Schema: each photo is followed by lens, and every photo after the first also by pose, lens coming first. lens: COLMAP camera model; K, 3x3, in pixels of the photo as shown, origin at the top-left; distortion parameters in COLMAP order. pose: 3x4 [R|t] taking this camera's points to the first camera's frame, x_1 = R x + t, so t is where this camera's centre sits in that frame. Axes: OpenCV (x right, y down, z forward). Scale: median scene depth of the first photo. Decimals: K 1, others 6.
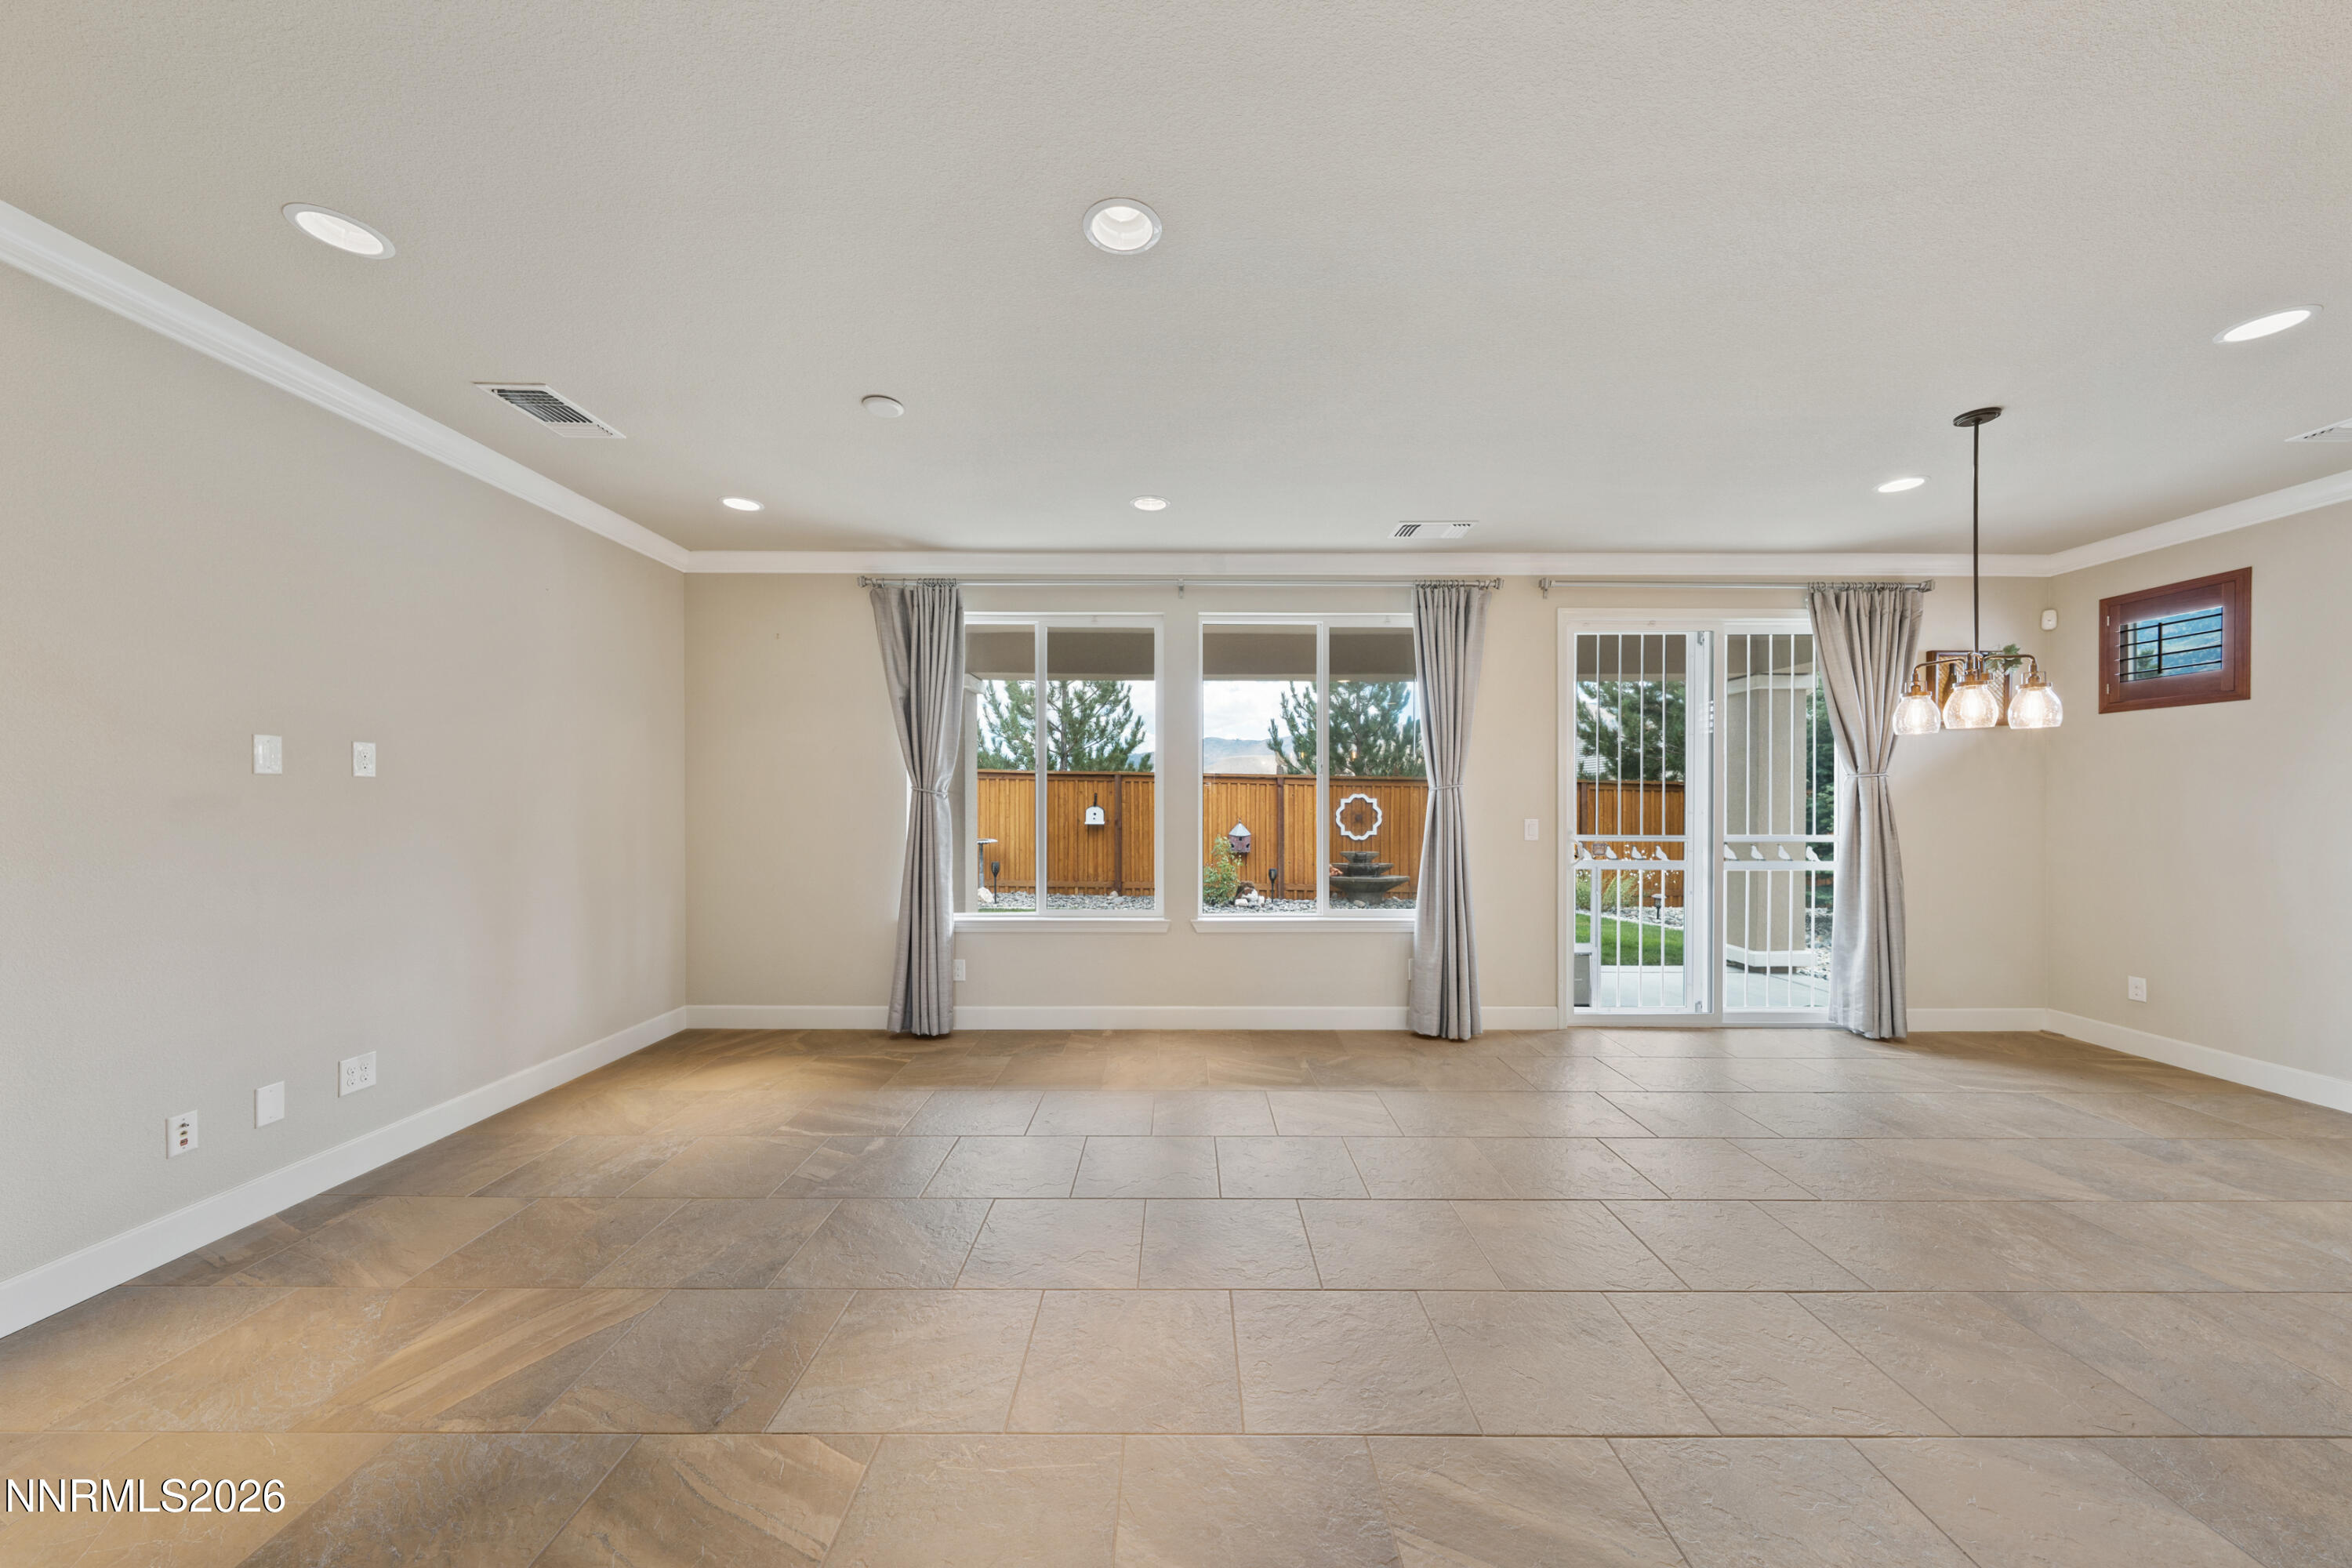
lens RADIAL K [[795.9, 0, 1178.8], [0, 795.9, 804.6], [0, 0, 1]] dist [0.000217, -0.000064]
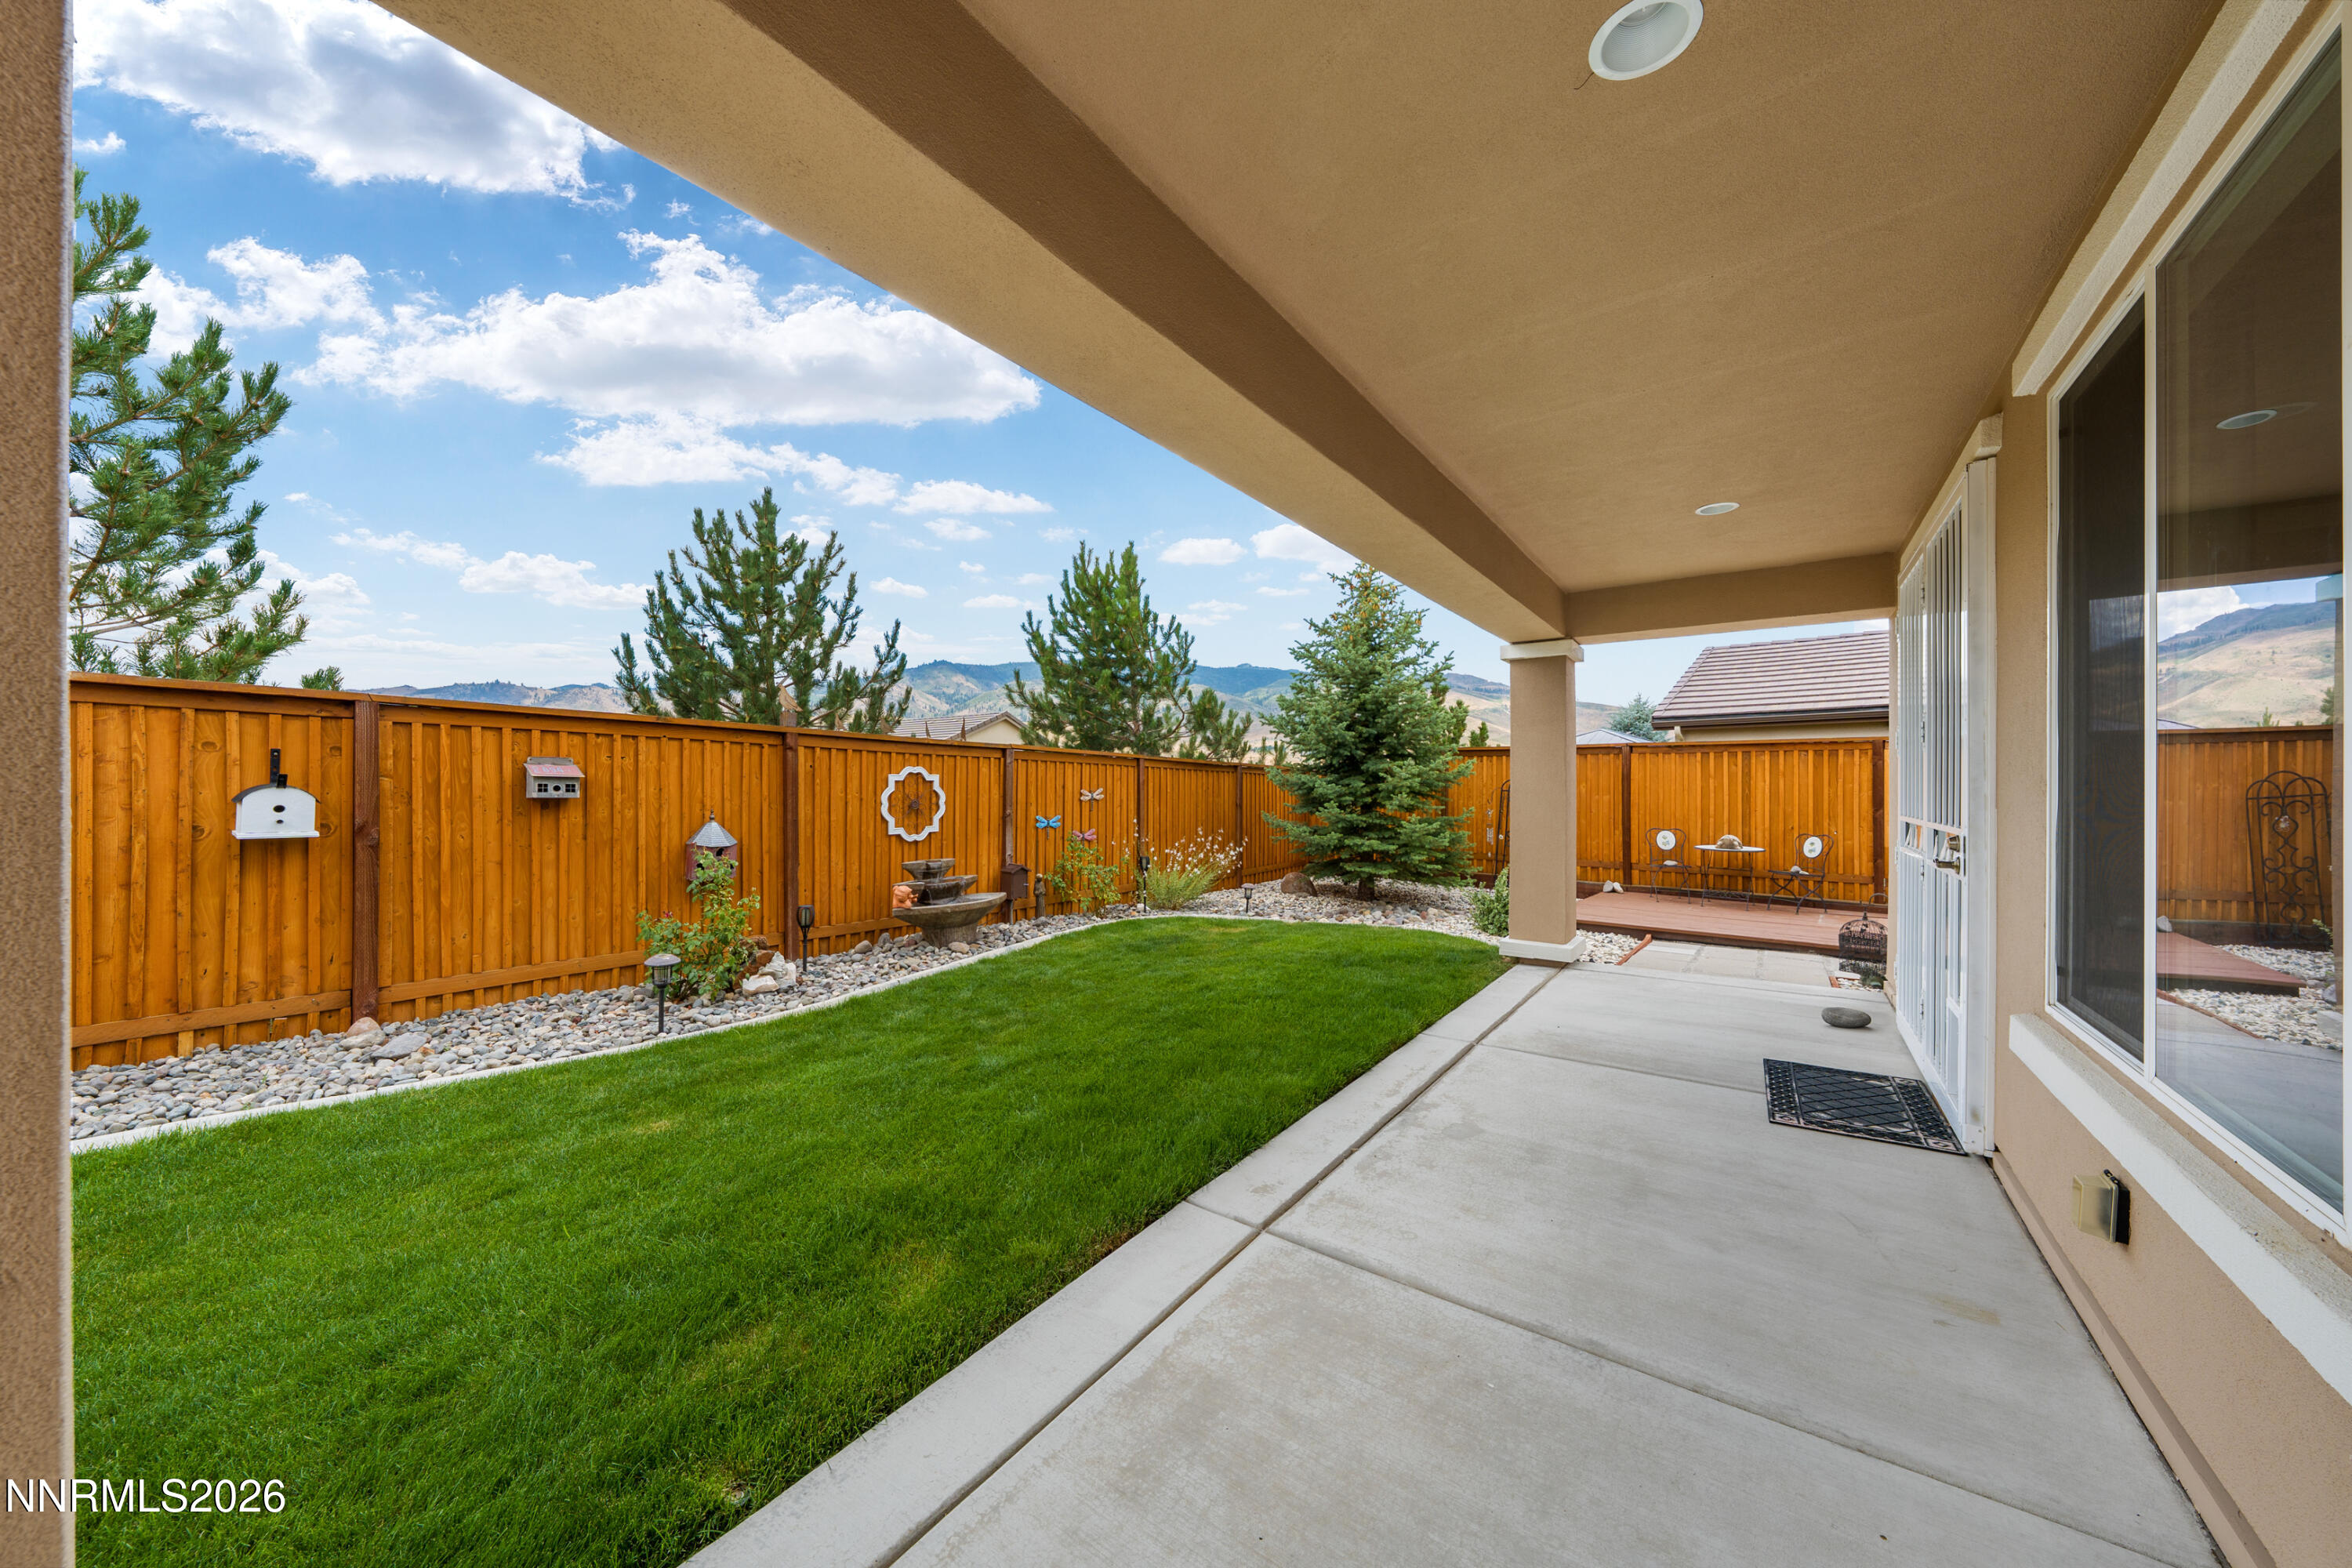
lens RADIAL K [[795.9, 0, 1171.9], [0, 795.9, 792.1], [0, 0, 1]] dist [0.000217, -0.000064]
pose [[0.597625, -0.005300, 0.801759, -0.148261], [-0.000623, 0.999975, 0.007075, 0.002026], [-0.801776, -0.004727, 0.597606, 0.472921]]
